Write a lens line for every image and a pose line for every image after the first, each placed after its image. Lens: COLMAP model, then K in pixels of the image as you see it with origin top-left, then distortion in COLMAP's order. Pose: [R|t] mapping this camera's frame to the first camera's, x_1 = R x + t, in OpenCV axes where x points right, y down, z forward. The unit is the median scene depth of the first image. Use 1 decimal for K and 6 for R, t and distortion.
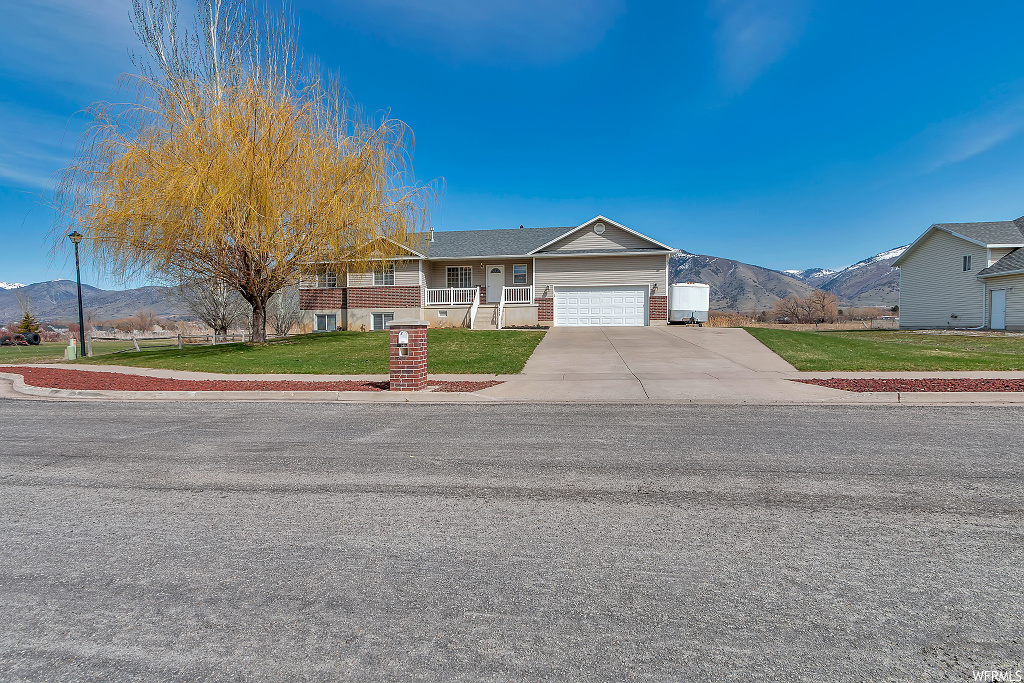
lens RADIAL K [[476.7, 0, 510.8], [0, 476.7, 335.8], [0, 0, 1]] dist [0.003676, 0.000072]
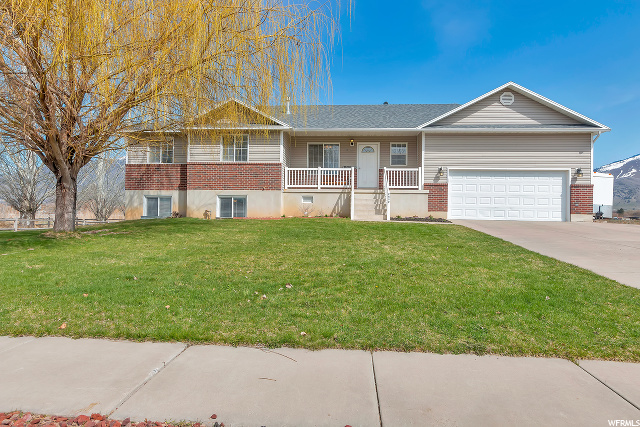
lens RADIAL K [[417.4, 0, 320.3], [0, 417.4, 216.2], [0, 0, 1]] dist [0.001091, 0.003610]
pose [[0.999119, 0.026053, 0.032902, -0.145482], [-0.025322, 0.999428, -0.022435, -0.002989], [-0.033467, 0.021583, 0.999207, 0.307135]]
